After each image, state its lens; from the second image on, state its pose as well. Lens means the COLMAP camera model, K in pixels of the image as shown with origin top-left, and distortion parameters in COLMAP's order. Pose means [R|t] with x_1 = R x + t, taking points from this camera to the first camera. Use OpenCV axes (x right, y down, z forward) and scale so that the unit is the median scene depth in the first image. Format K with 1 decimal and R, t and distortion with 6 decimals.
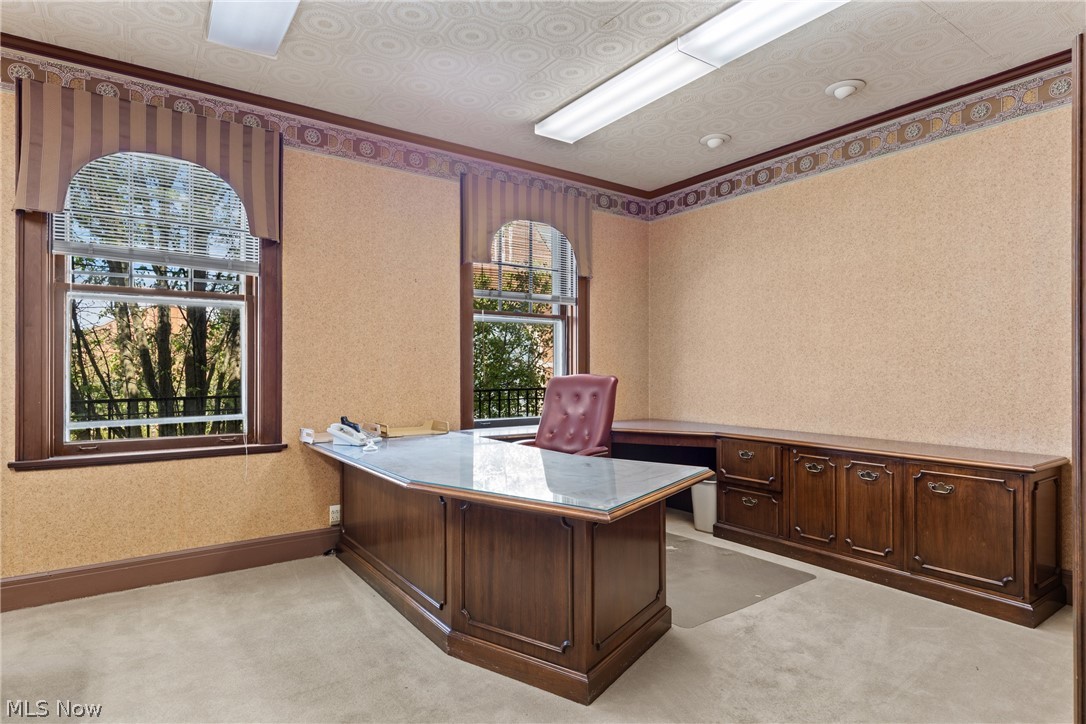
lens RADIAL K [[589.5, 0, 542.7], [0, 589.5, 367.2], [0, 0, 1]] dist [0.003162, 0.000138]
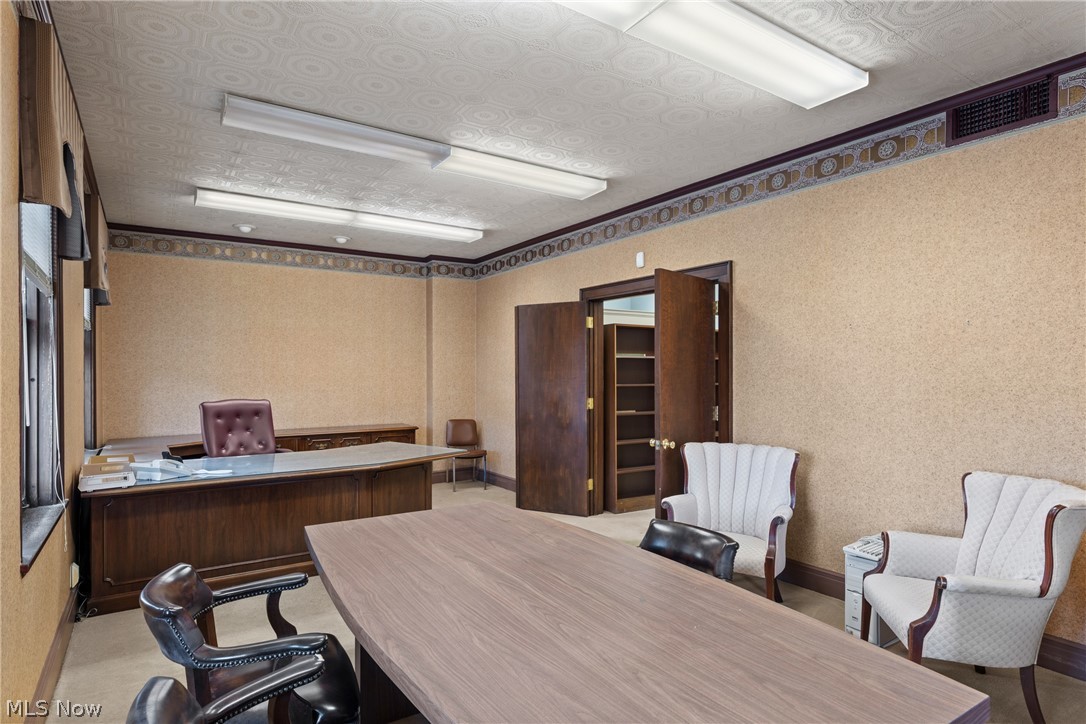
lens RADIAL K [[589.5, 0, 542.4], [0, 589.5, 368.4], [0, 0, 1]] dist [0.003162, 0.000138]
pose [[0.022191, 0.004129, 0.999745, -1.158857], [-0.001265, 0.999991, -0.004102, -0.049043], [-0.999753, -0.001173, 0.022196, 0.284879]]
